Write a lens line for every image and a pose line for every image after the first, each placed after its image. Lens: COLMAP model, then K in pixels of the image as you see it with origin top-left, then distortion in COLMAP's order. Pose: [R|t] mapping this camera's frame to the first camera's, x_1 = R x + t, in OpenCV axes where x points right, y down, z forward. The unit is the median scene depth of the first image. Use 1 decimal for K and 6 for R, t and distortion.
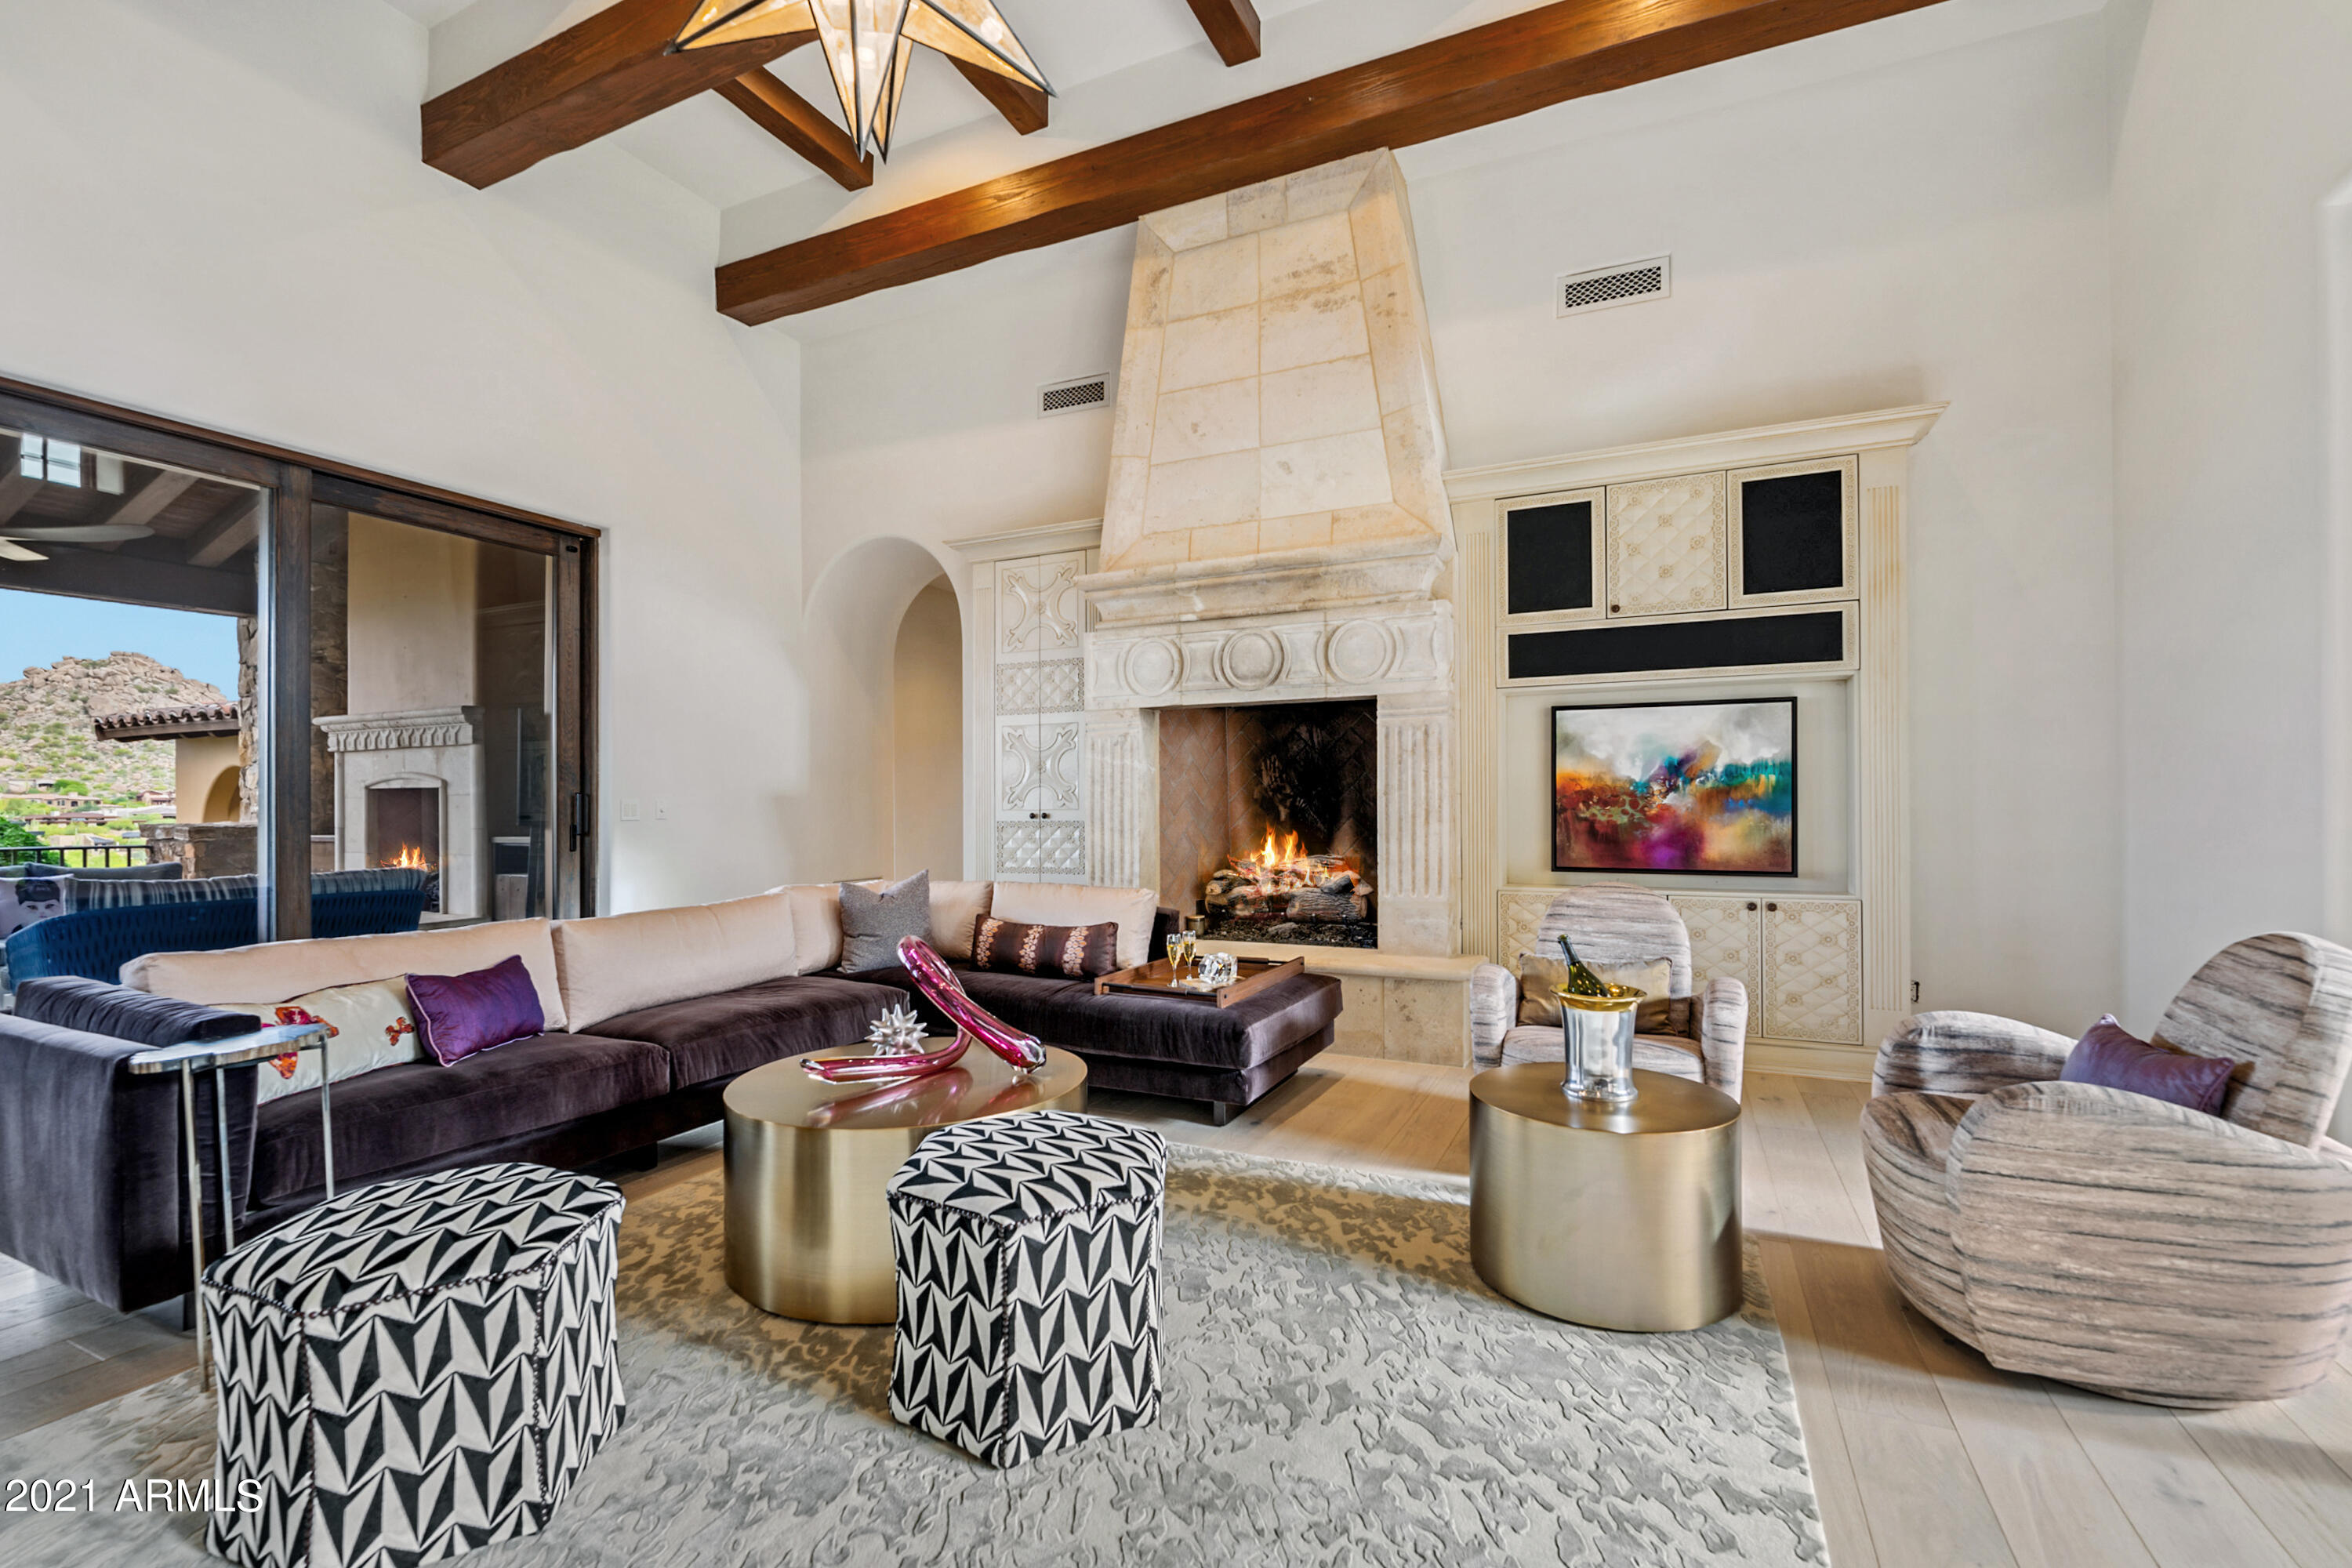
lens RADIAL K [[1020.1, 0, 1186.6], [0, 1020.1, 800.1], [0, 0, 1]] dist [-0.002724, -0.005147]
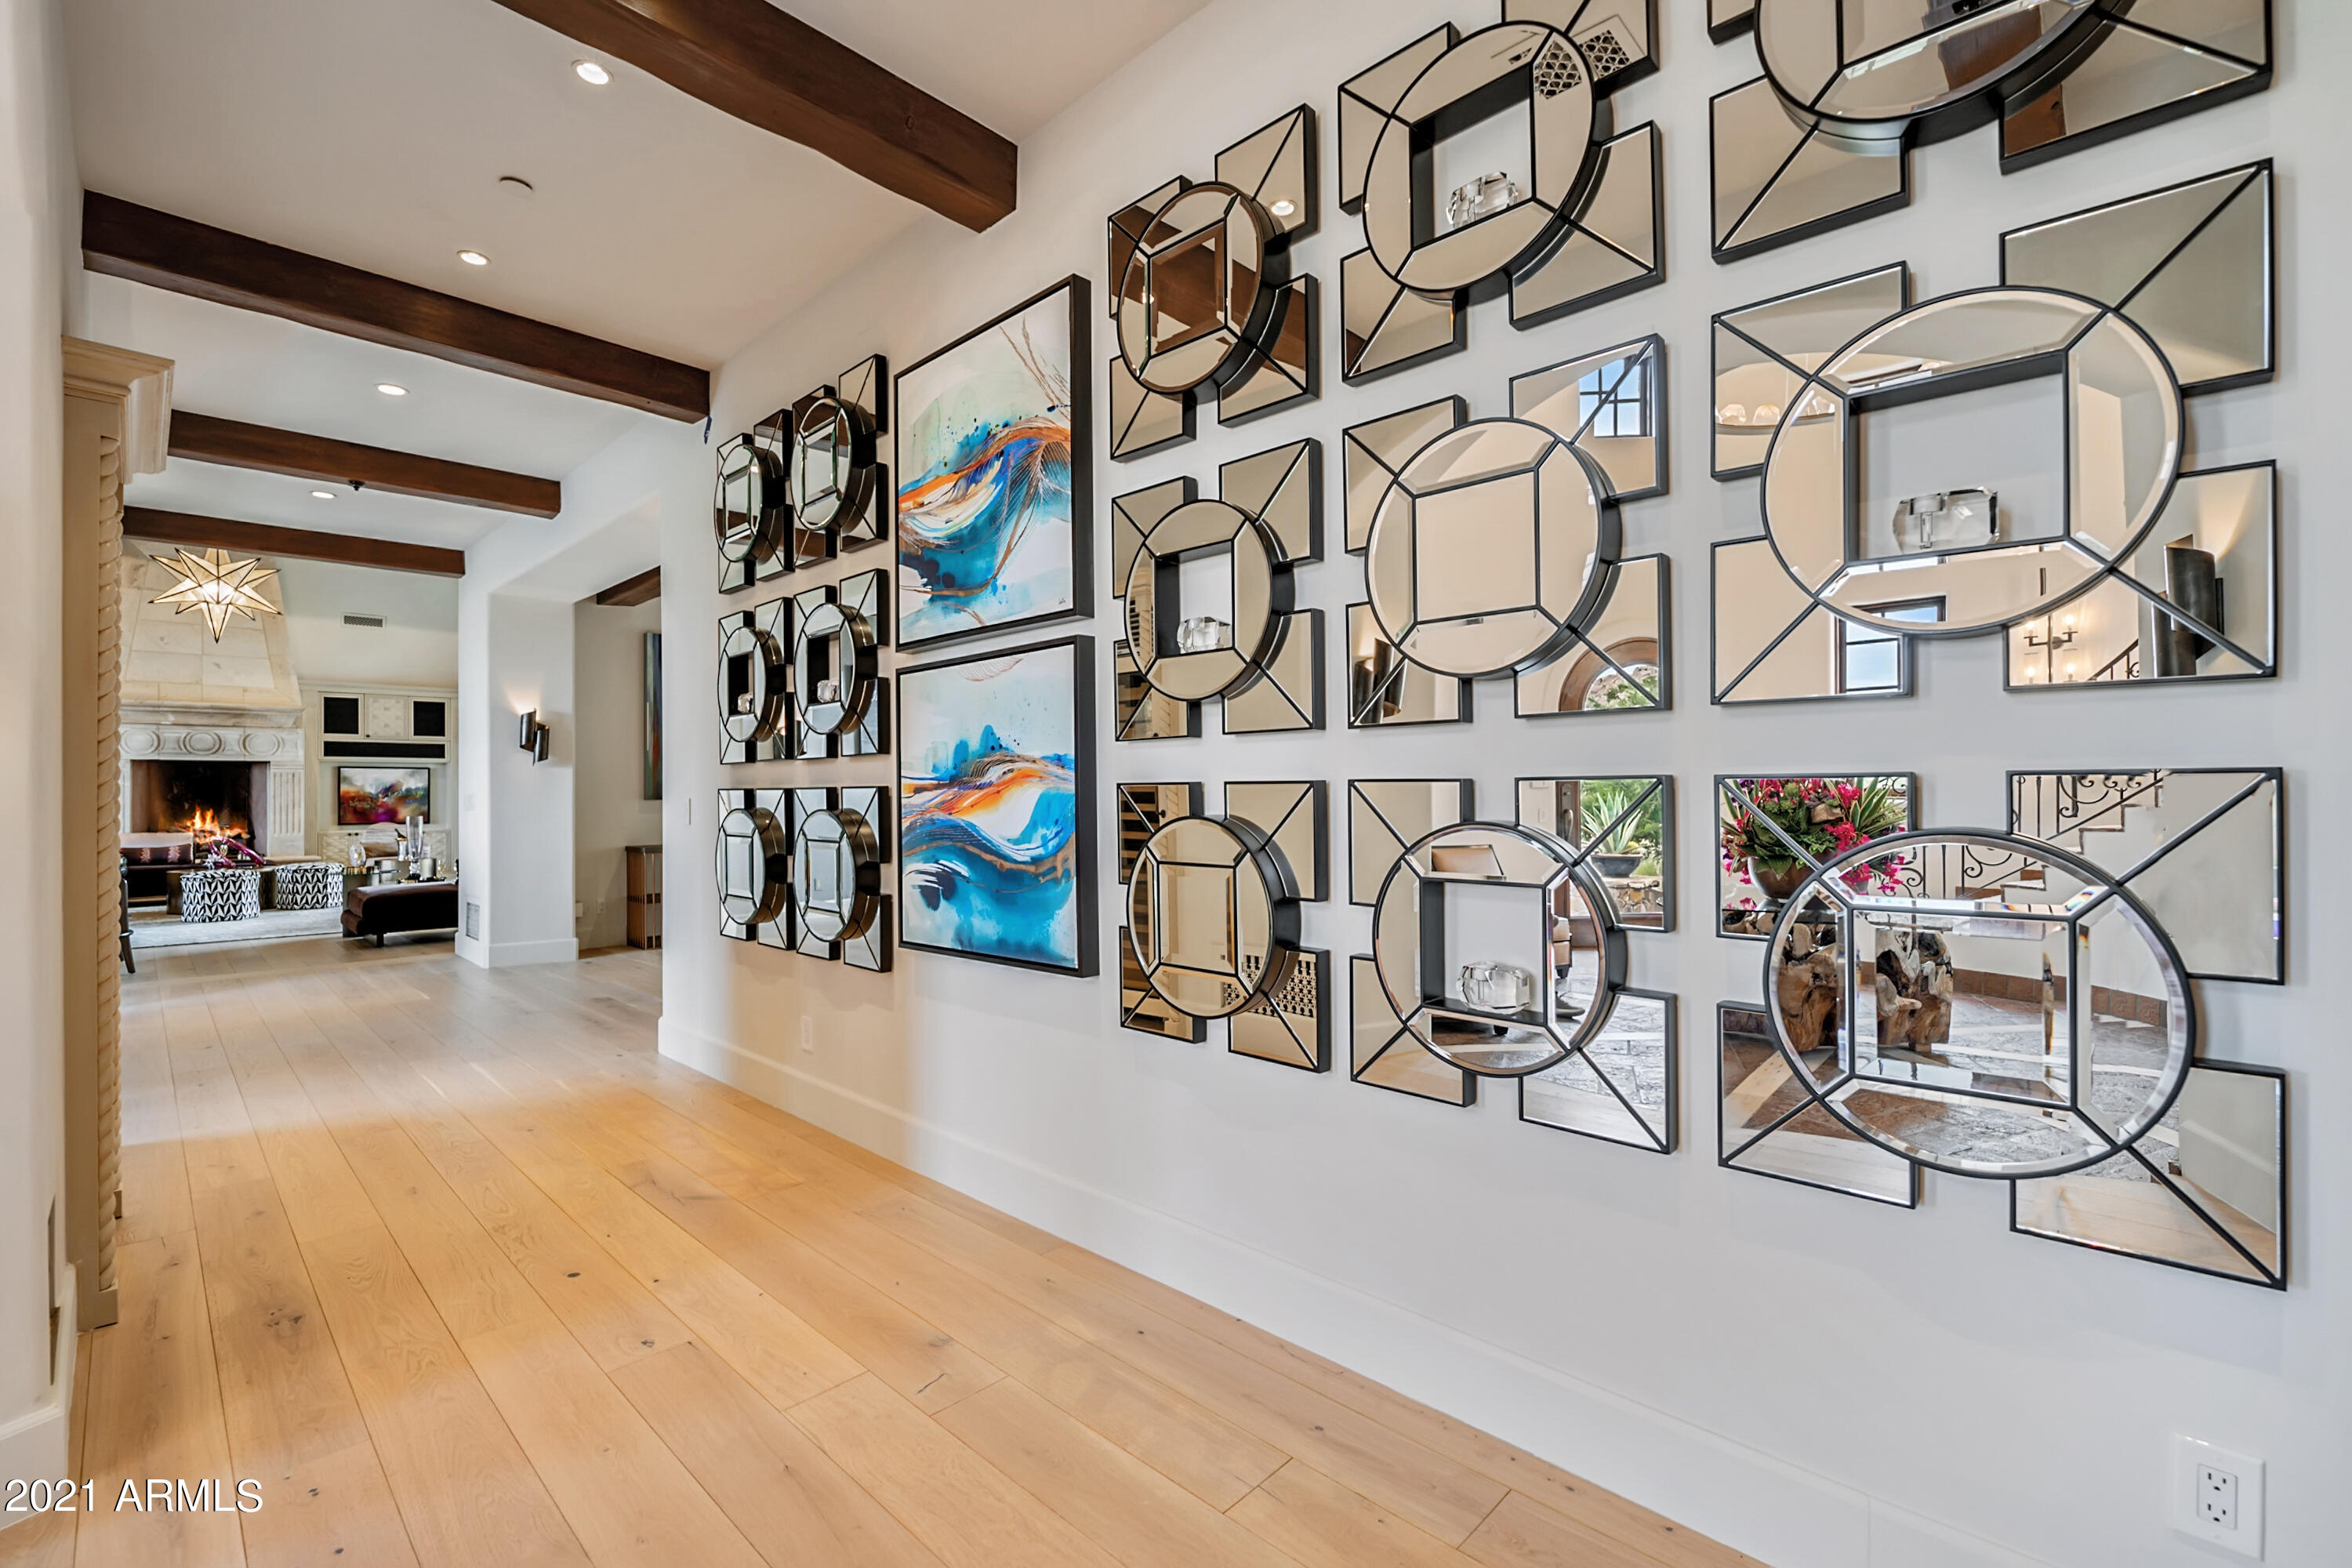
lens RADIAL K [[1020.1, 0, 1171.5], [0, 1020.1, 792.7], [0, 0, 1]] dist [-0.002724, -0.005147]
pose [[0.327437, 0.003025, 0.944868, -1.569441], [-0.003132, 0.999993, -0.002116, -0.021165], [-0.944868, -0.002267, 0.327444, -2.132075]]
